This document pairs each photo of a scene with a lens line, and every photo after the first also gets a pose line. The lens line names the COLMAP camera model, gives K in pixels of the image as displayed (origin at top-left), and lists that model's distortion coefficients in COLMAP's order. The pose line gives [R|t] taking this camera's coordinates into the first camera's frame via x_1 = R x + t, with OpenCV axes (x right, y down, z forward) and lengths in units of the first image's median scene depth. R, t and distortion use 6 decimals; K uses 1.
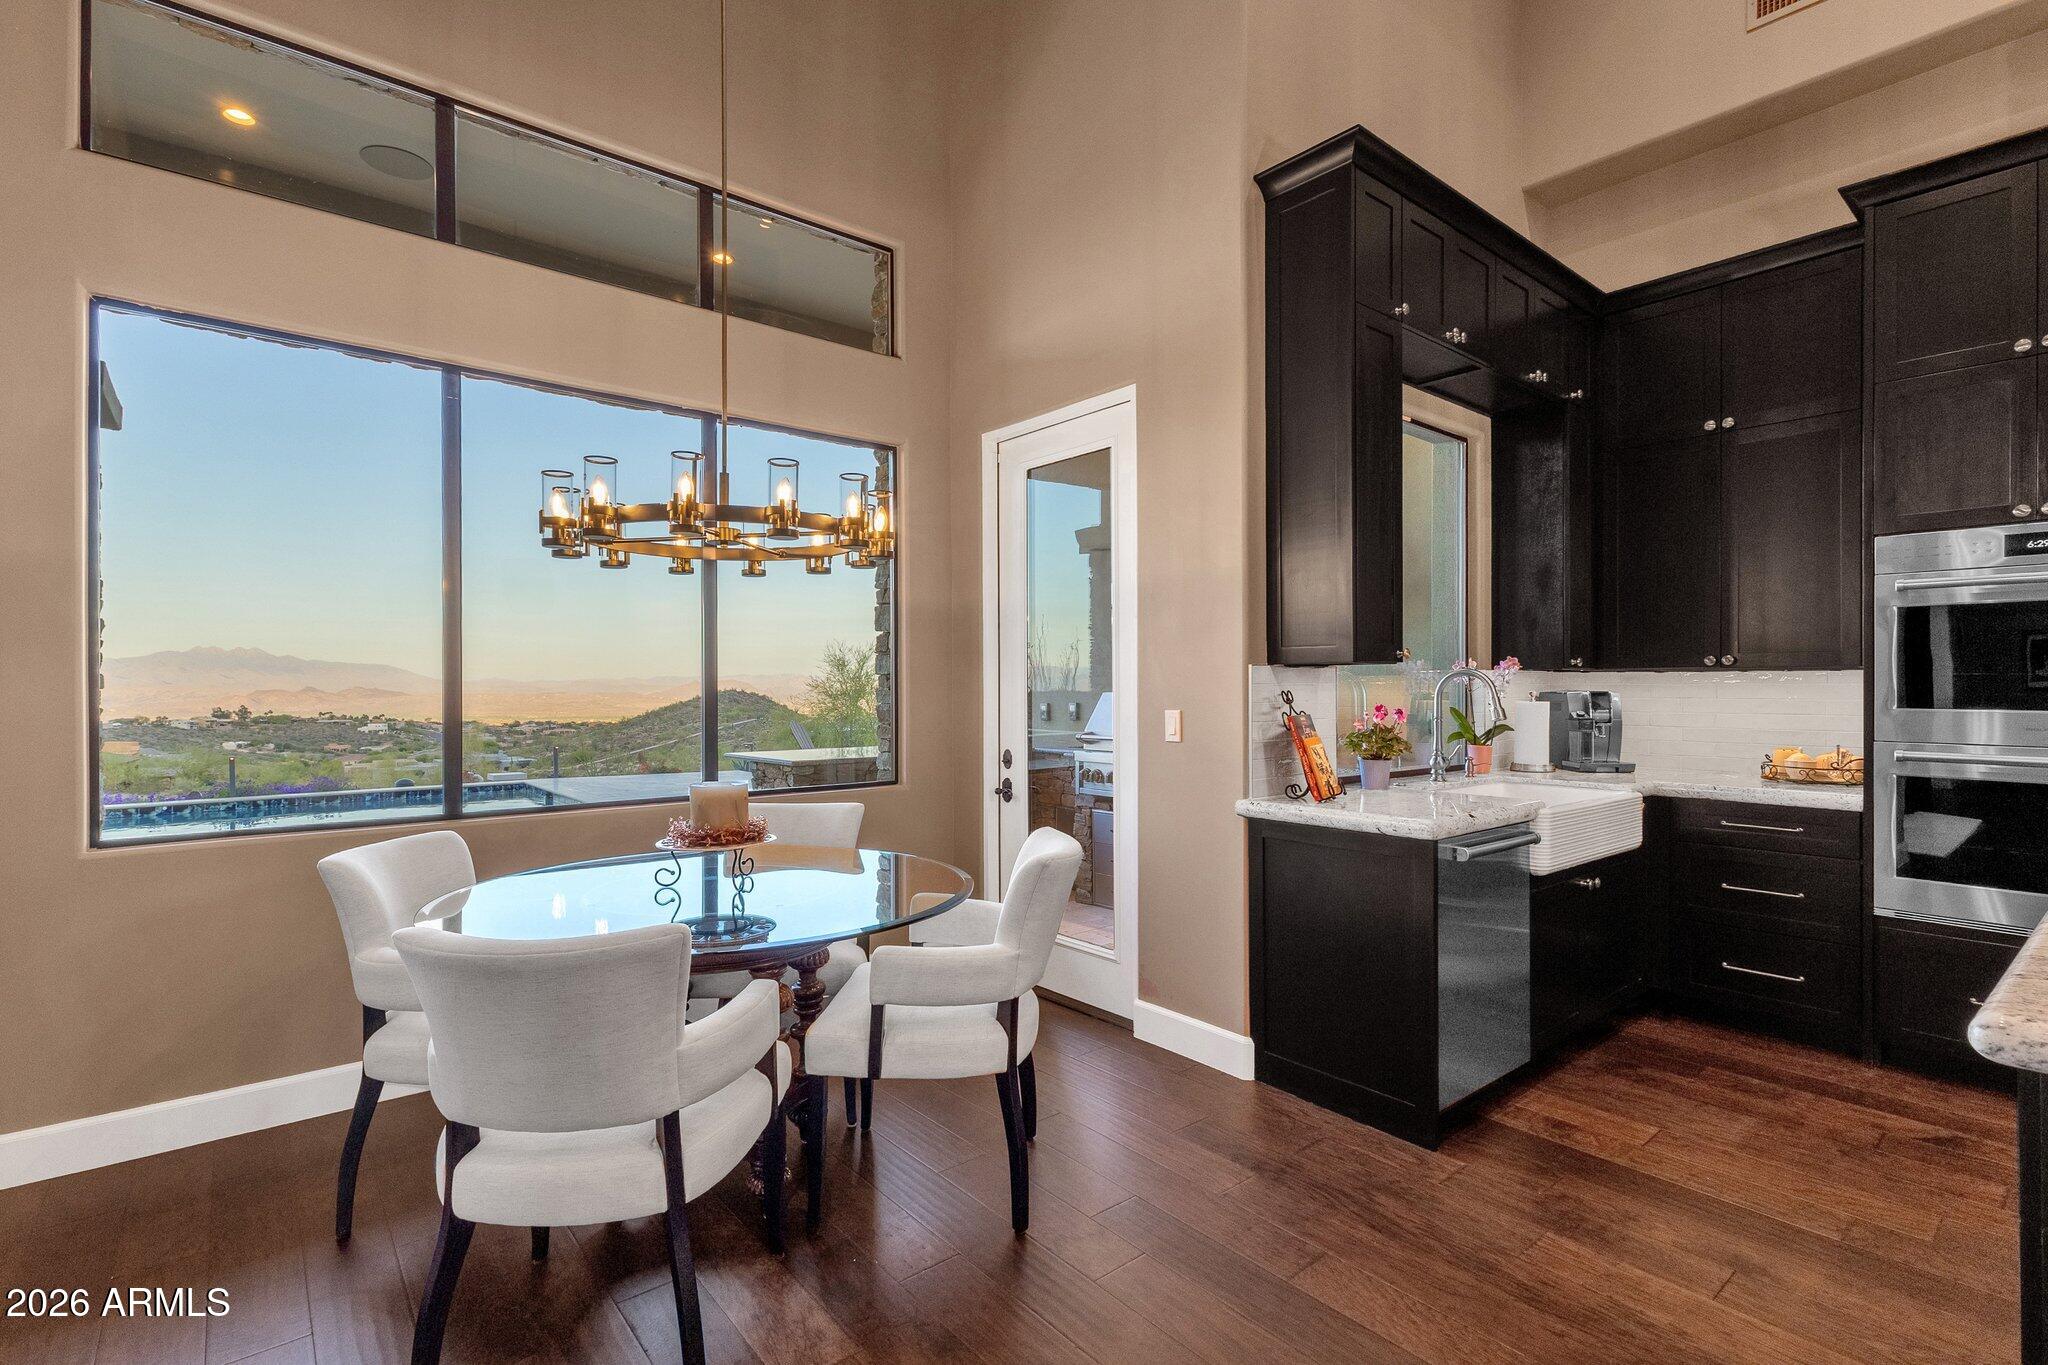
lens RADIAL K [[966.2, 0, 1039.6], [0, 966.2, 687.2], [0, 0, 1]] dist [0.001459, 0.006299]
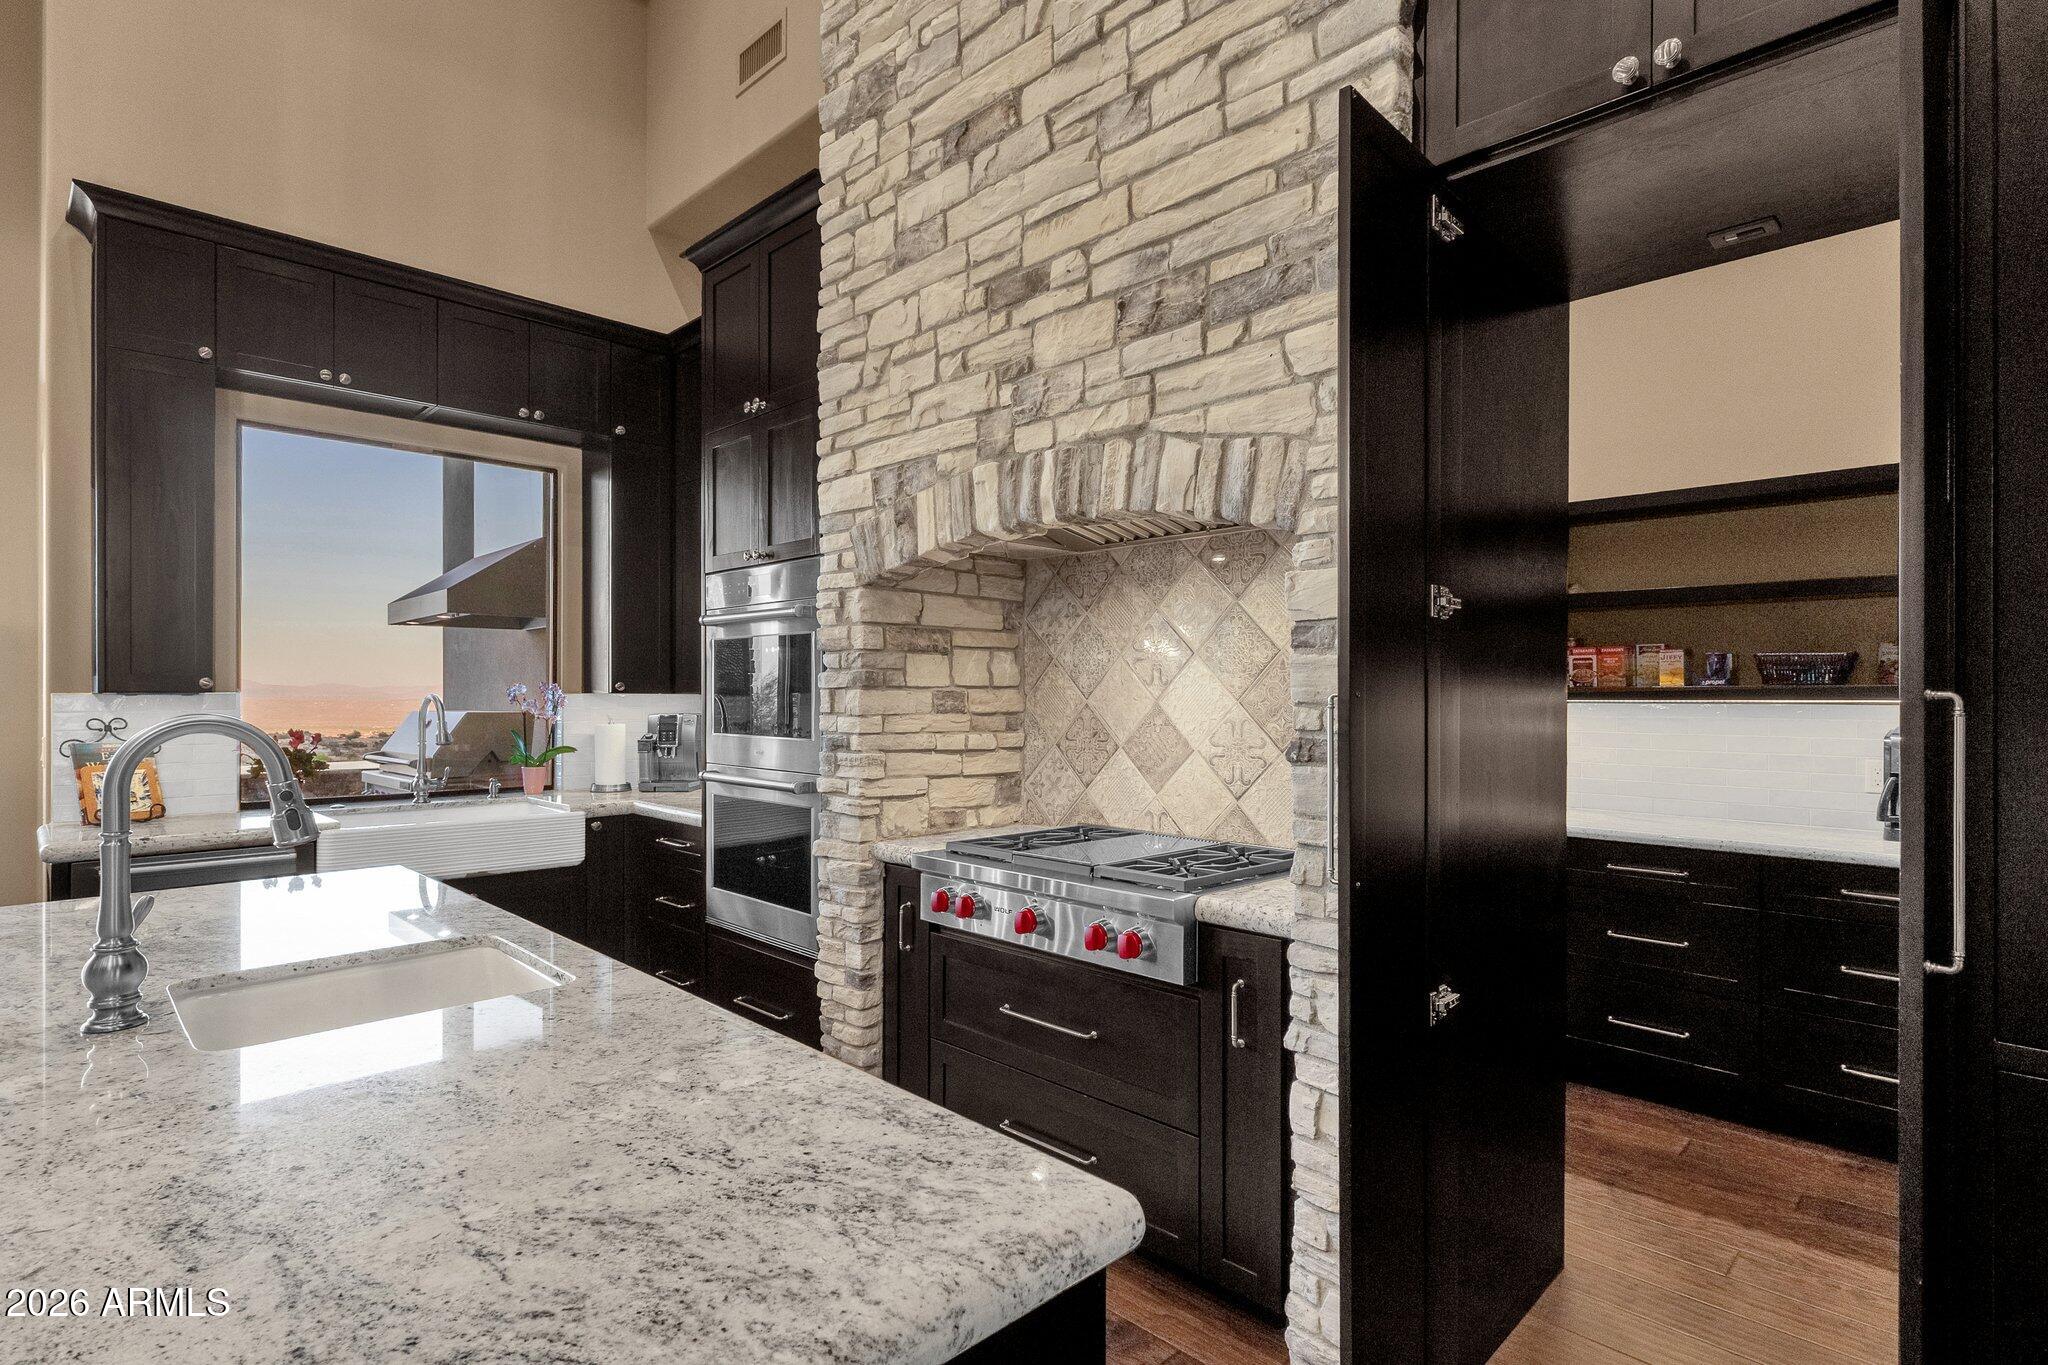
lens RADIAL K [[1003.0, 0, 1040.6], [0, 1003.0, 692.0], [0, 0, 1]] dist [-0.003620, 0.001078]
pose [[0.996058, 0.000272, 0.088705, 1.140109], [-0.000076, 0.999998, -0.002211, -0.021469], [-0.088705, 0.002195, 0.996055, -0.154570]]
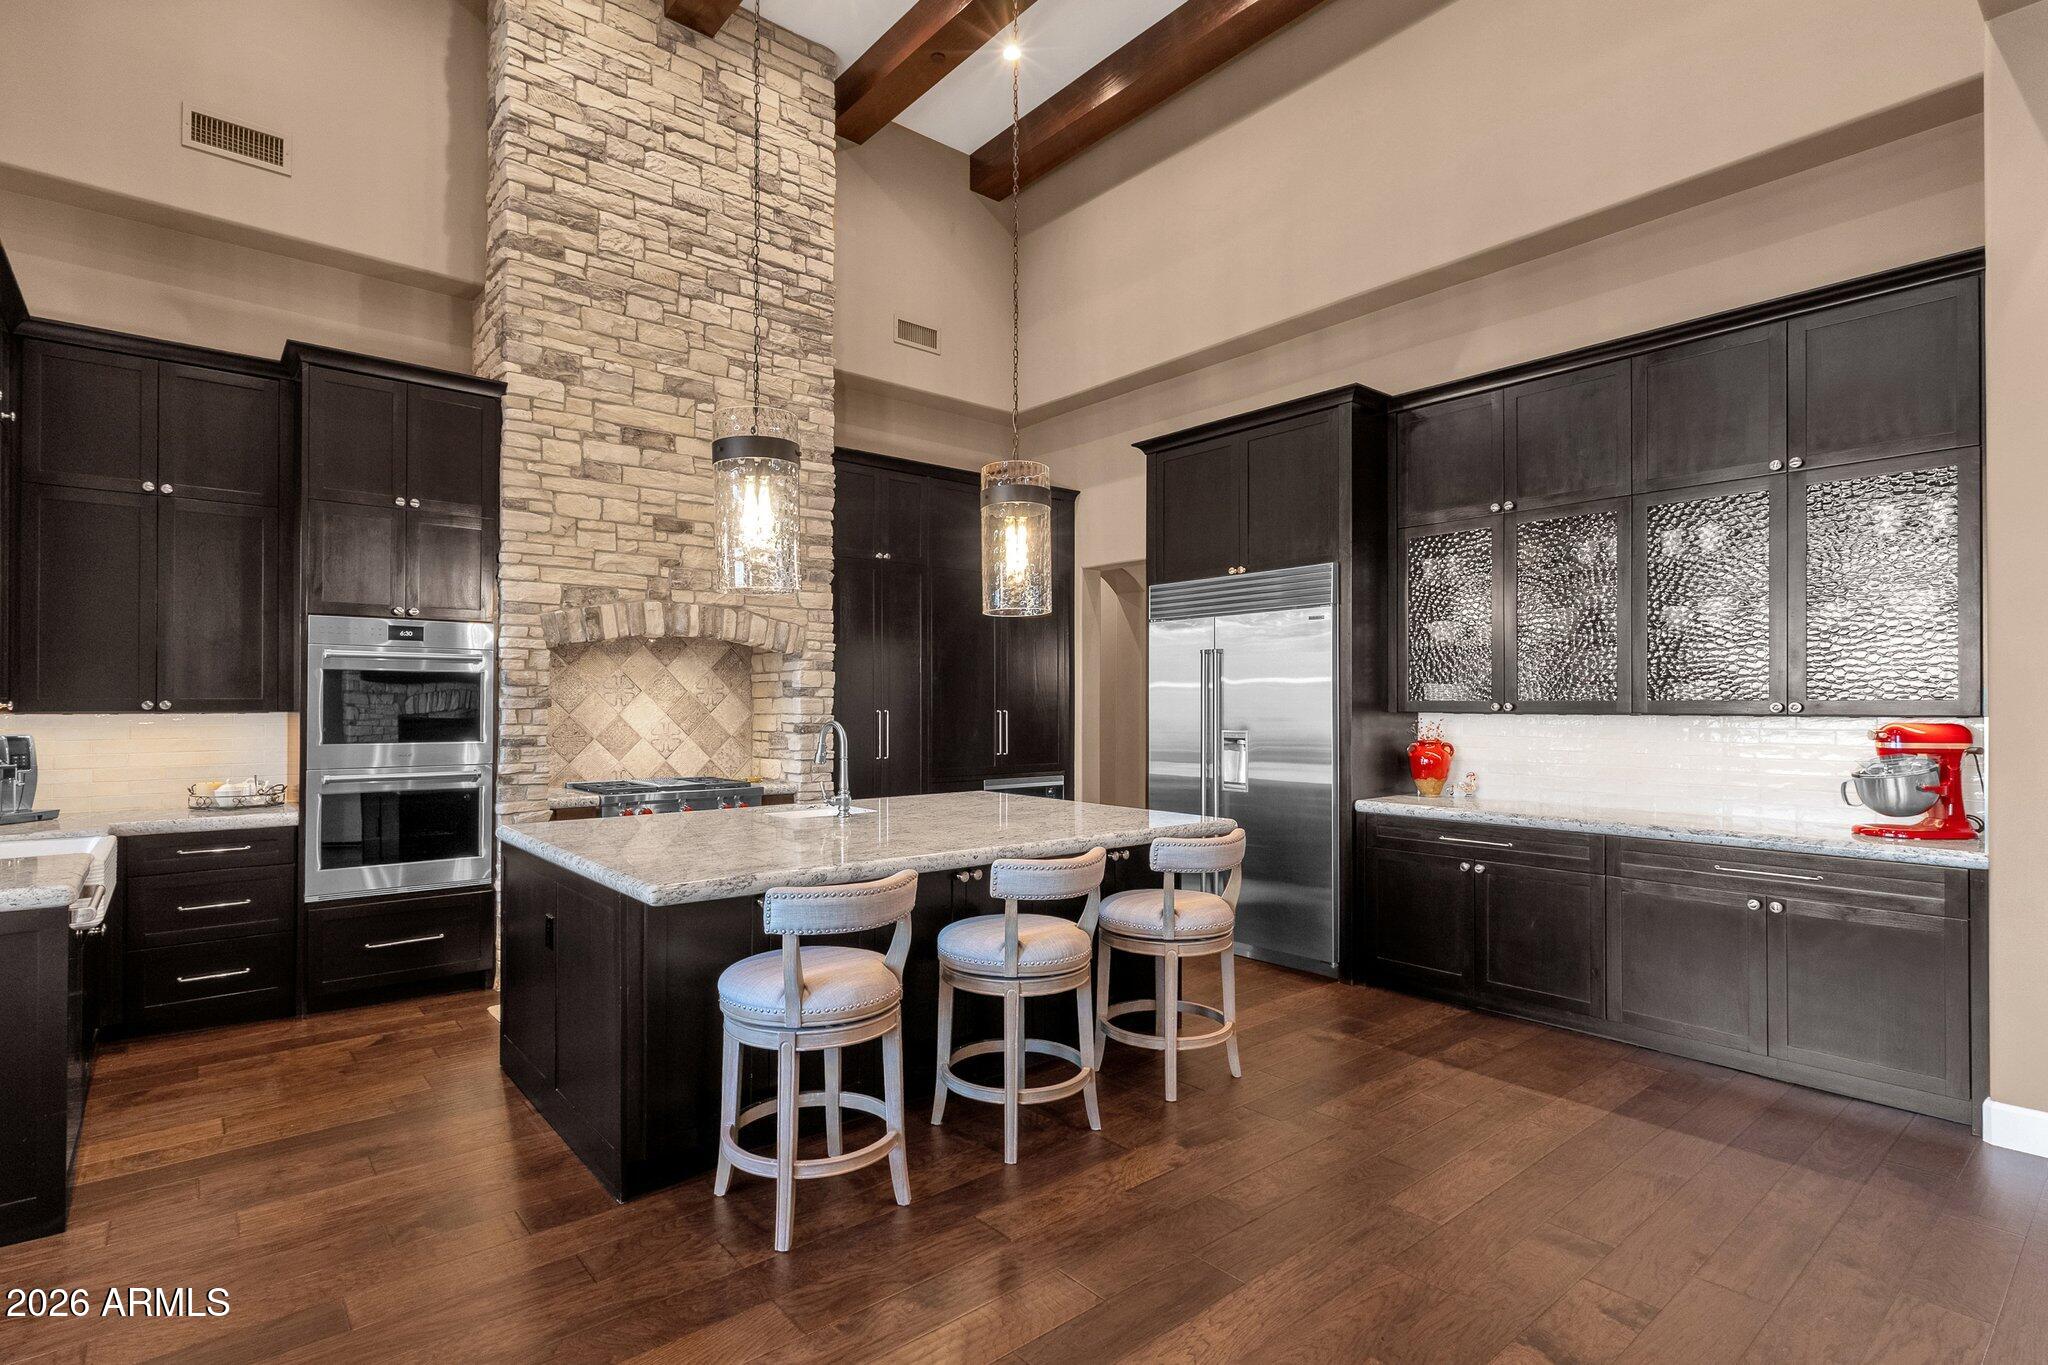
lens RADIAL K [[966.2, 0, 987.2], [0, 966.2, 694.7], [0, 0, 1]] dist [0.001459, 0.006299]
pose [[0.023376, 0.010235, 0.999674, -0.429940], [0.000588, 0.999947, -0.010252, -0.032343], [-0.999727, 0.000827, 0.023368, 0.049491]]
